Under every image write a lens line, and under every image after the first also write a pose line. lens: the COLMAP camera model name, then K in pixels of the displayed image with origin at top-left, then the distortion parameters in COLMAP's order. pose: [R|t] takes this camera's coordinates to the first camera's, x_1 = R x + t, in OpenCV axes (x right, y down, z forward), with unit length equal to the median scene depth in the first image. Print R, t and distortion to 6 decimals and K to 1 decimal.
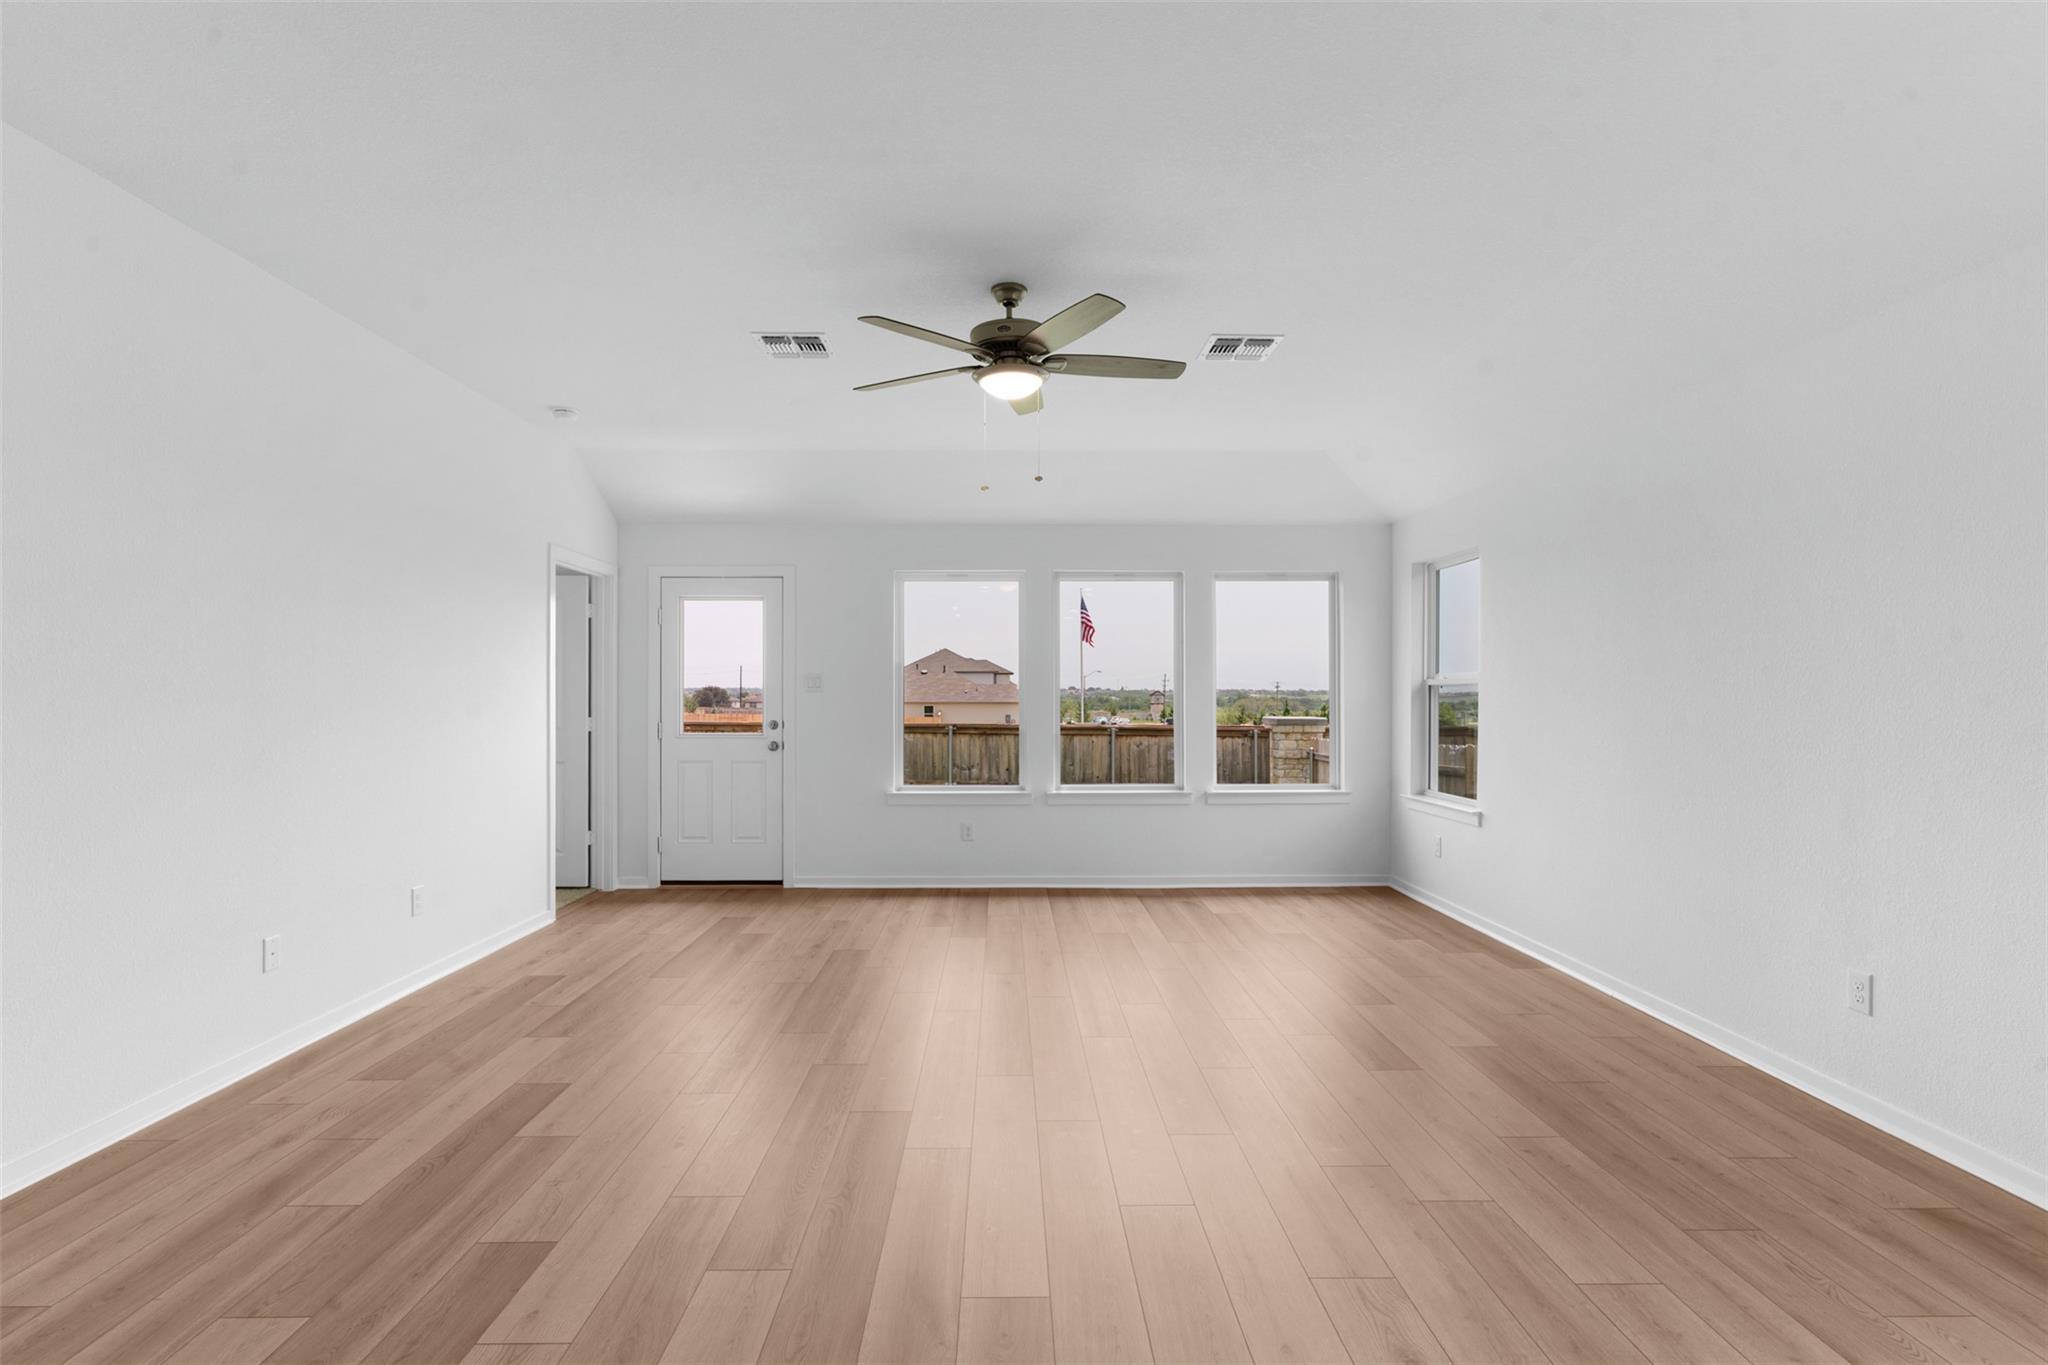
lens RADIAL K [[983.1, 0, 1019.1], [0, 983.1, 683.8], [0, 0, 1]] dist [-0.003135, 0.000997]
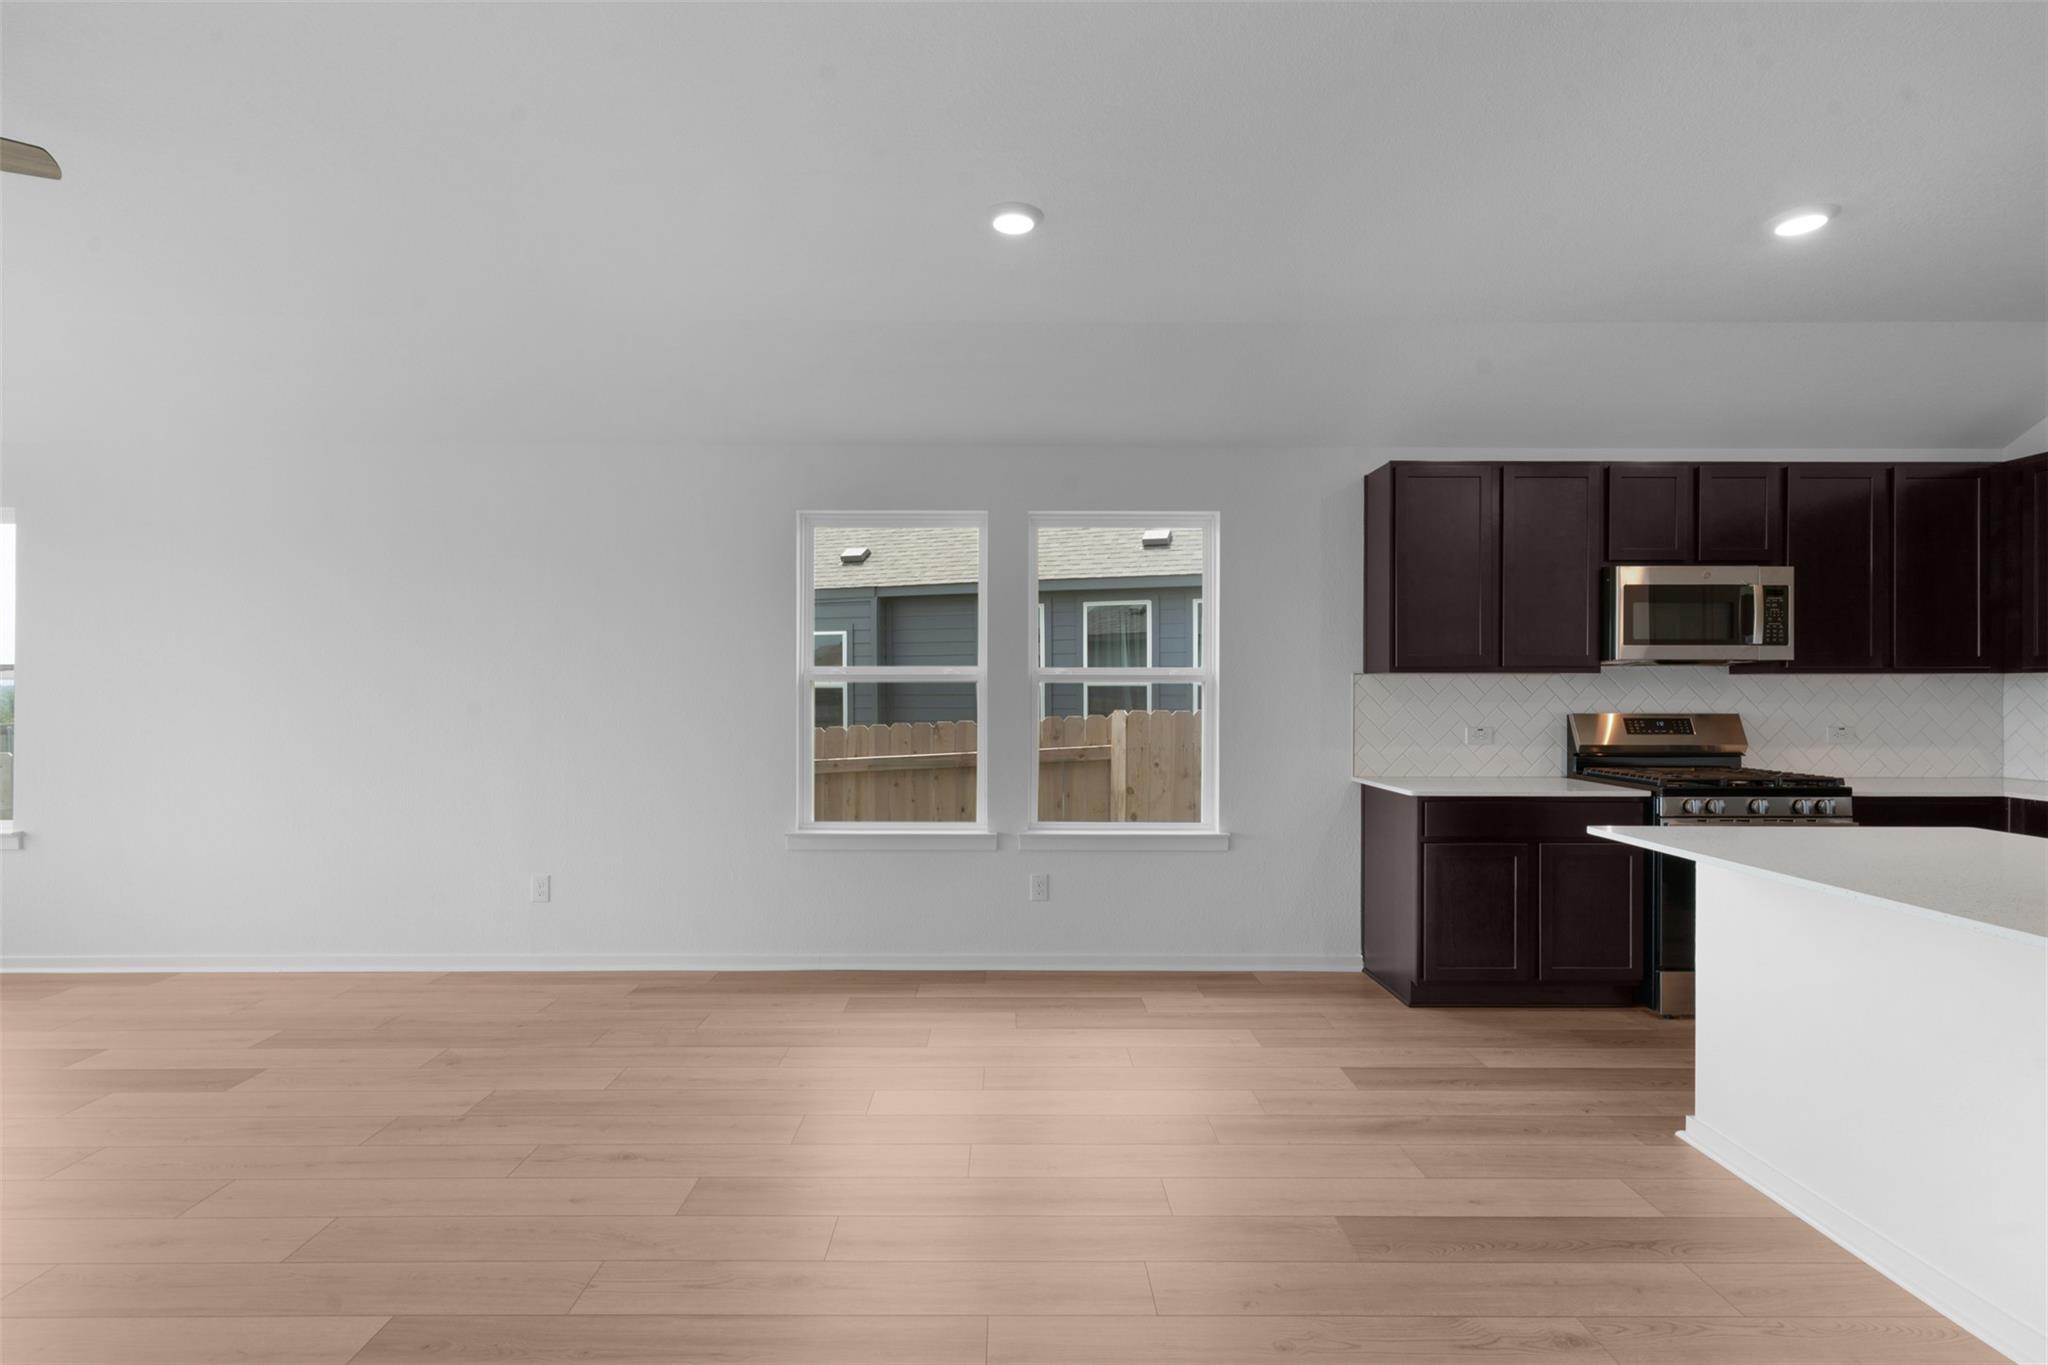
lens RADIAL K [[983.1, 0, 1015.7], [0, 983.1, 690.8], [0, 0, 1]] dist [-0.003135, 0.000997]
pose [[0.003150, -0.004352, 0.999986, -0.712818], [-0.010101, 0.999939, 0.004384, -0.004161], [-0.999944, -0.010115, 0.003106, 0.295722]]
